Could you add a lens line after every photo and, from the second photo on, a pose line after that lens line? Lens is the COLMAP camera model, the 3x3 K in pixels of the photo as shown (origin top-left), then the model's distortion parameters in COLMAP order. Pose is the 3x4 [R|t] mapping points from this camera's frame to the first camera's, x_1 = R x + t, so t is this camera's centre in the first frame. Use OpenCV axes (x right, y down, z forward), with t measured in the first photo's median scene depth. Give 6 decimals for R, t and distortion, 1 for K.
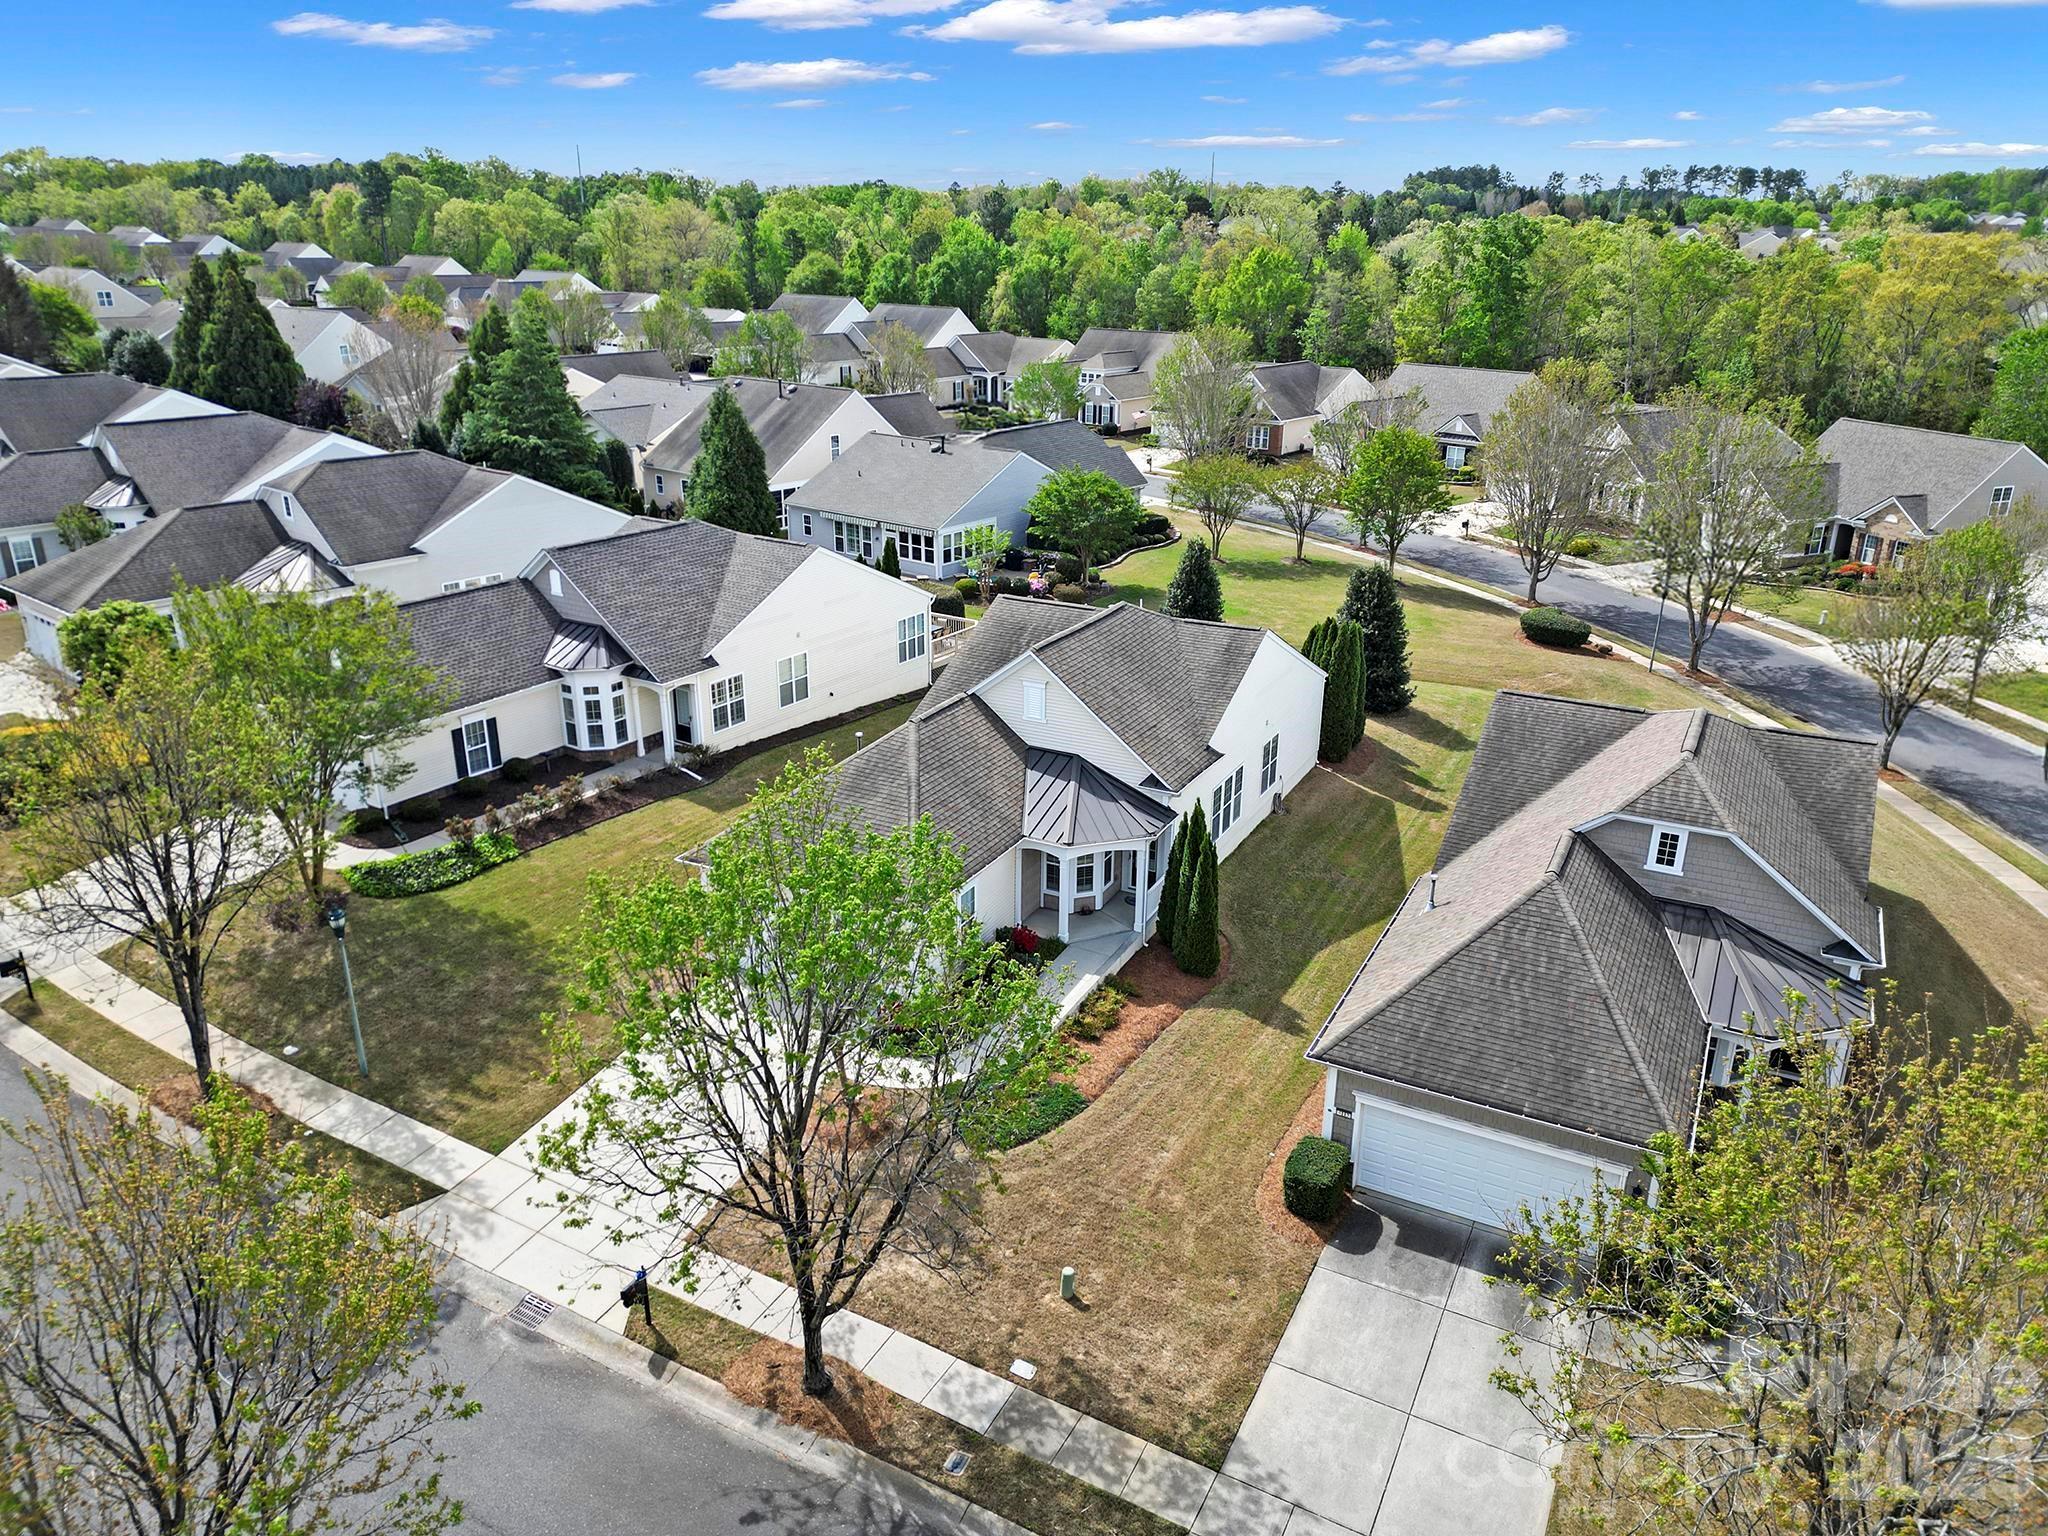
lens RADIAL K [[1424.8, 0, 1024.0], [0, 1424.8, 768.0], [0, 0, 1]] dist [0.049271, -0.001427]
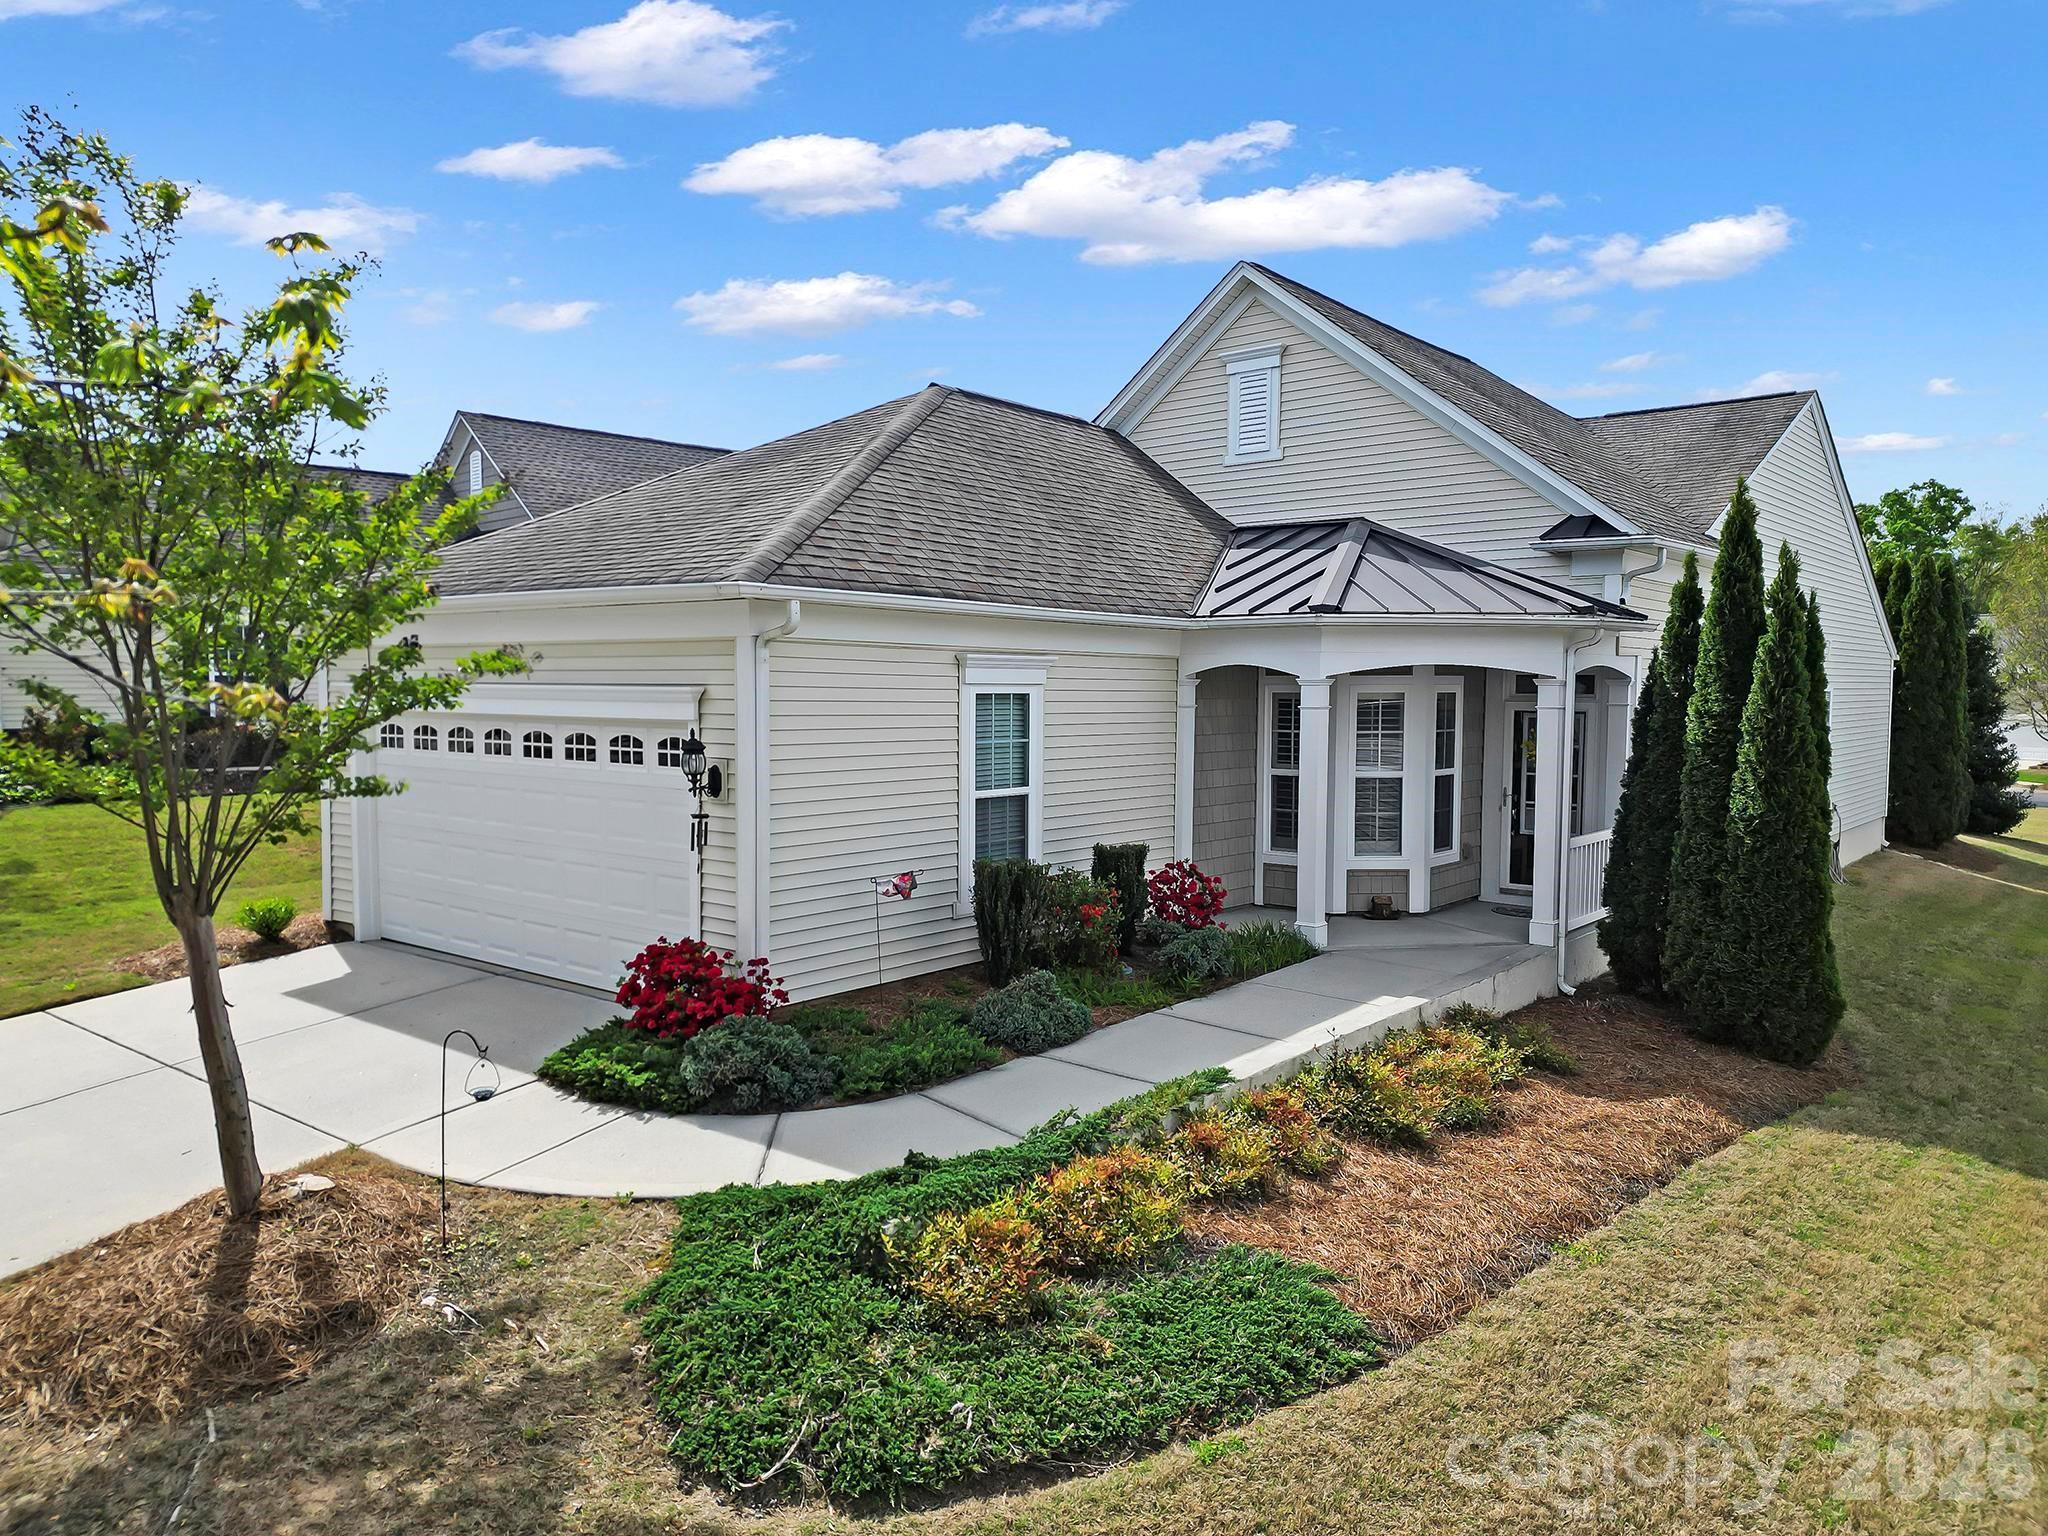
lens RADIAL K [[1435.0, 0, 1024.0], [0, 1435.0, 768.0], [0, 0, 1]] dist [0.059241, -0.058597]
pose [[0.977907, 0.006824, -0.208929, 0.031201], [-0.068818, 0.954263, -0.290939, 0.184285], [0.197388, 0.298889, 0.933650, 0.648866]]
